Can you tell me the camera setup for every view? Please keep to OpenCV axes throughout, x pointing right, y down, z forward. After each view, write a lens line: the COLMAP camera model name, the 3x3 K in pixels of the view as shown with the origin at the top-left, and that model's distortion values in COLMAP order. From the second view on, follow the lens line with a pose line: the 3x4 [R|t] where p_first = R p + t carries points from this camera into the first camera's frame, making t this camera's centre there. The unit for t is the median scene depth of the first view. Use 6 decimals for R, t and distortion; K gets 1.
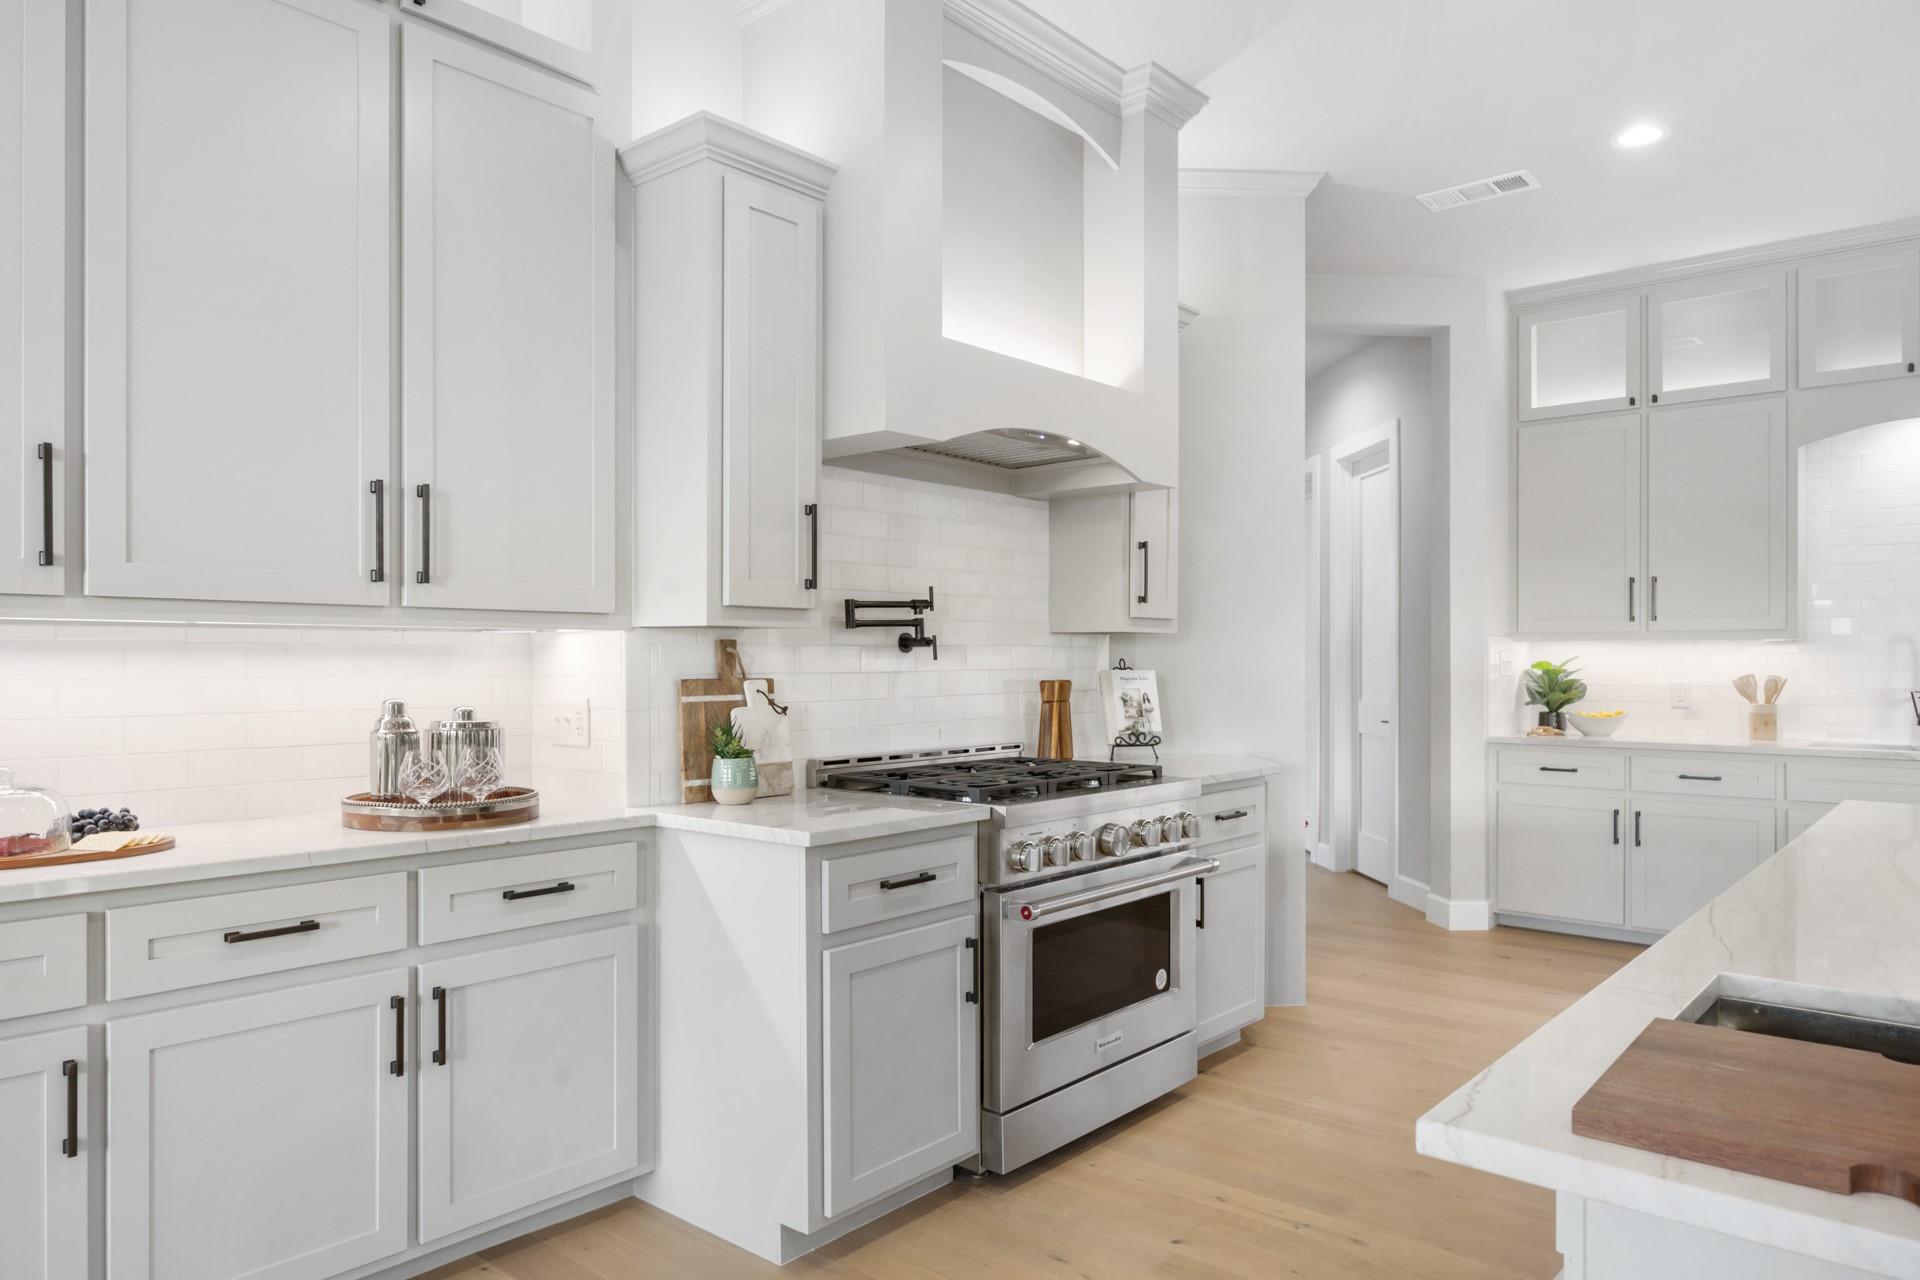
lens RADIAL K [[1243.0, 0, 957.6], [0, 1243.0, 670.2], [0, 0, 1]] dist [-0.003220, 0.000049]
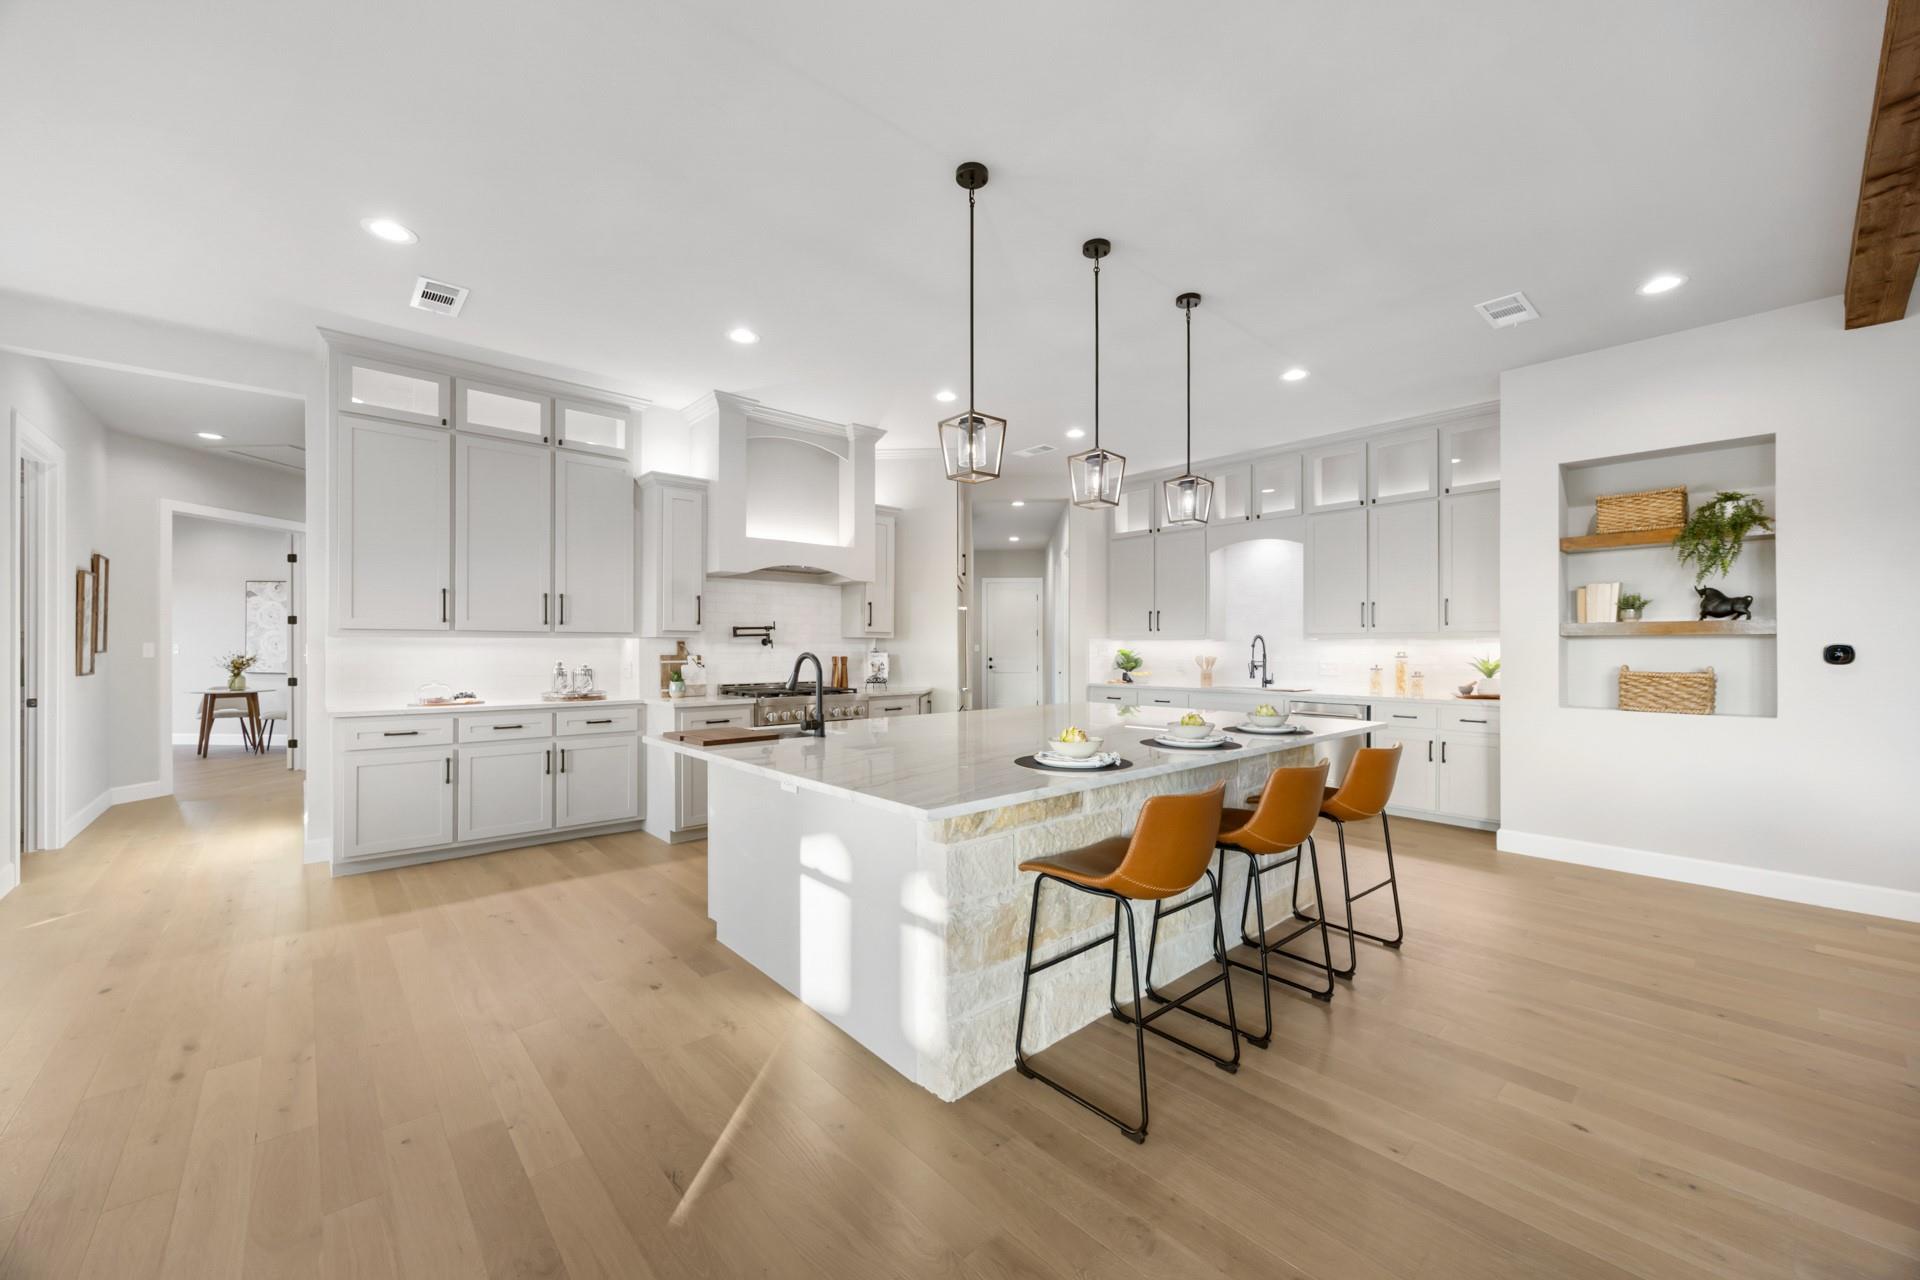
lens RADIAL K [[741.0, 0, 959.6], [0, 741.0, 652.5], [0, 0, 1]] dist [-0.000037, -0.000094]
pose [[0.991073, 0.001749, -0.133307, 0.594050], [-0.002070, 0.999995, -0.002269, 0.003218], [0.133303, 0.002525, 0.991072, -0.535604]]
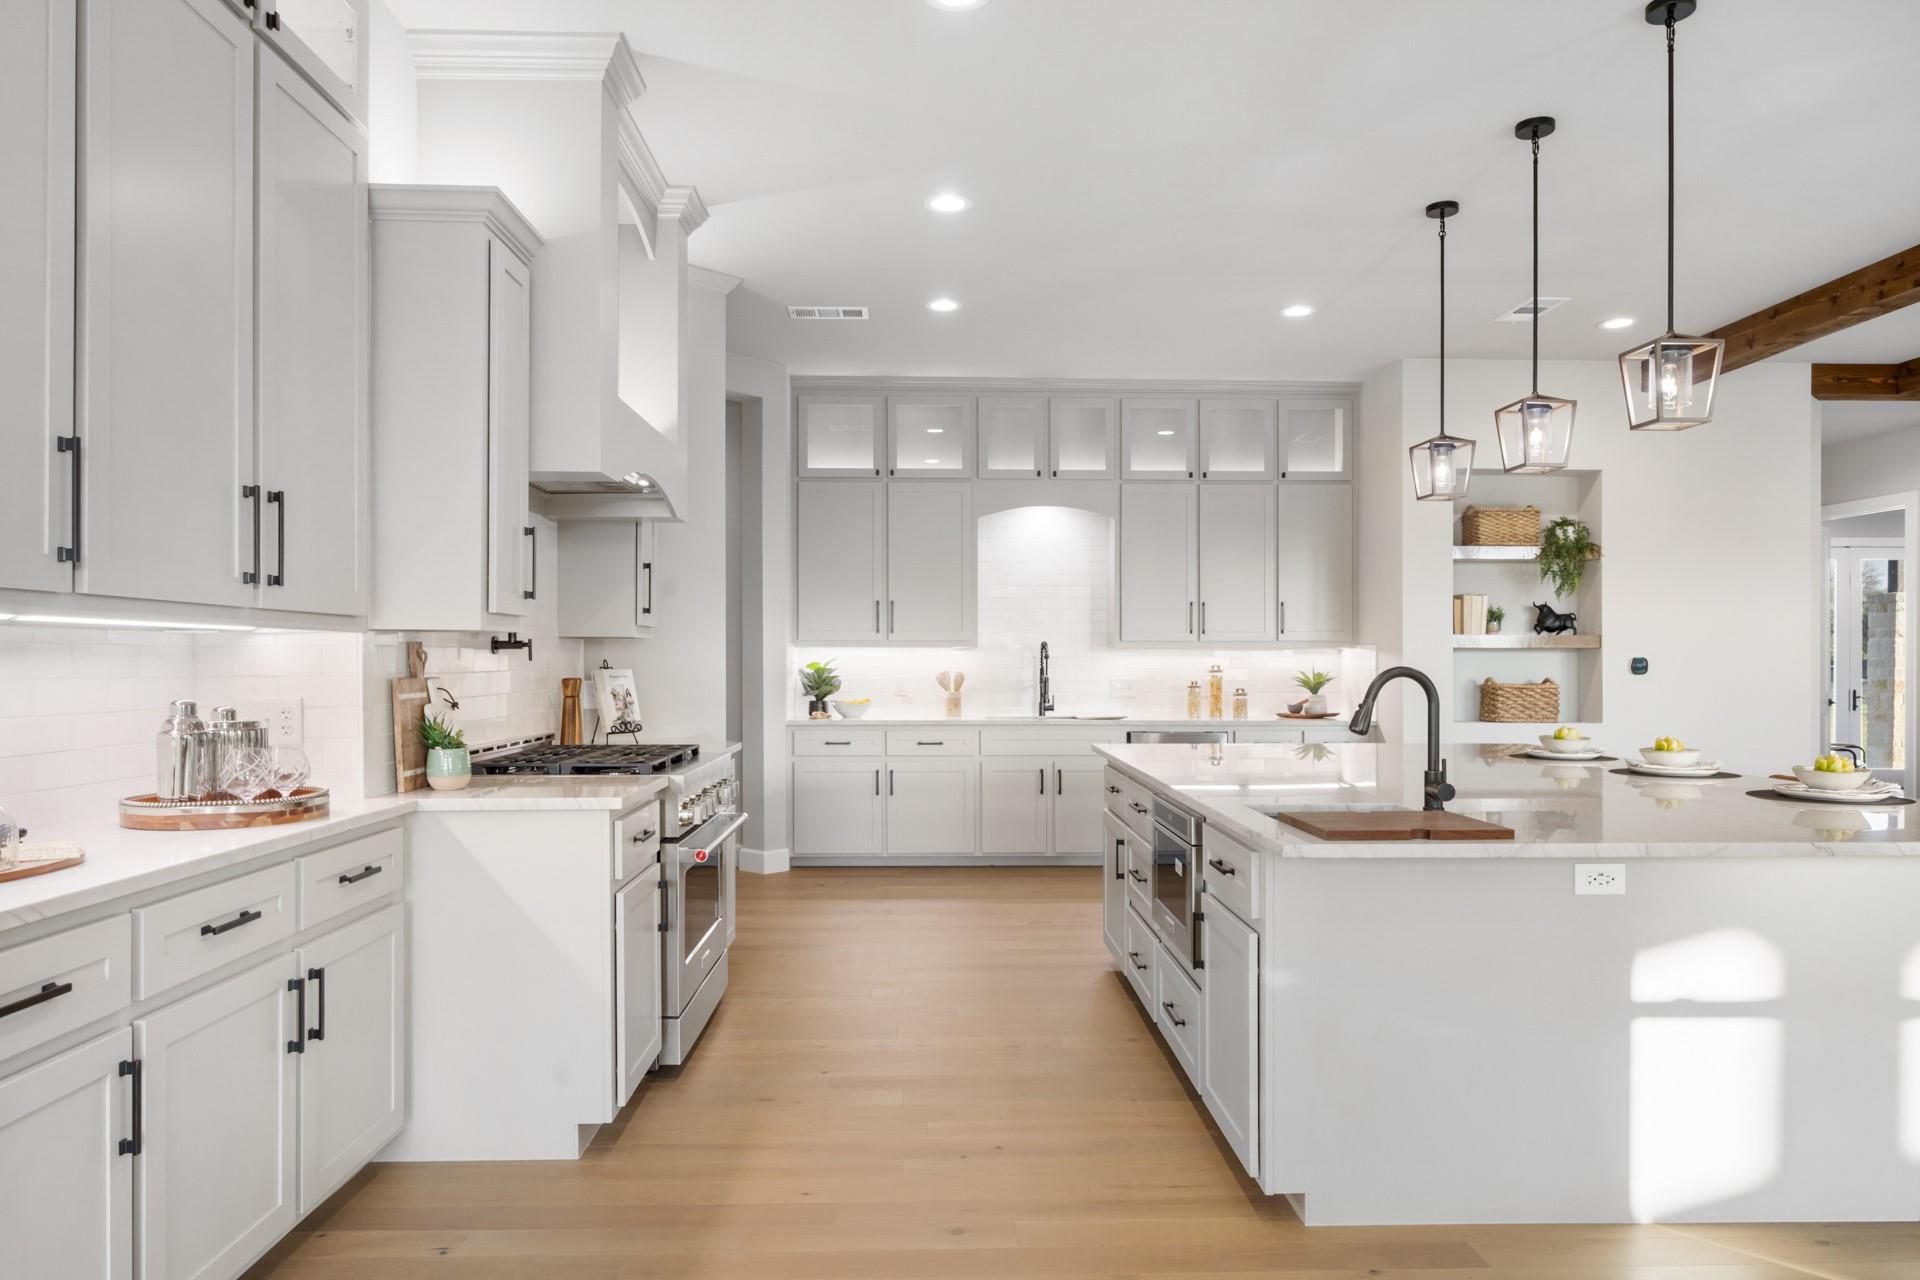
lens RADIAL K [[1243.0, 0, 957.6], [0, 1243.0, 670.2], [0, 0, 1]] dist [-0.003220, 0.000049]
pose [[0.734747, -0.003671, 0.678331, -0.500348], [0.004260, 0.999991, 0.000797, 0.001425], [-0.678328, 0.002304, 0.734756, -0.105008]]
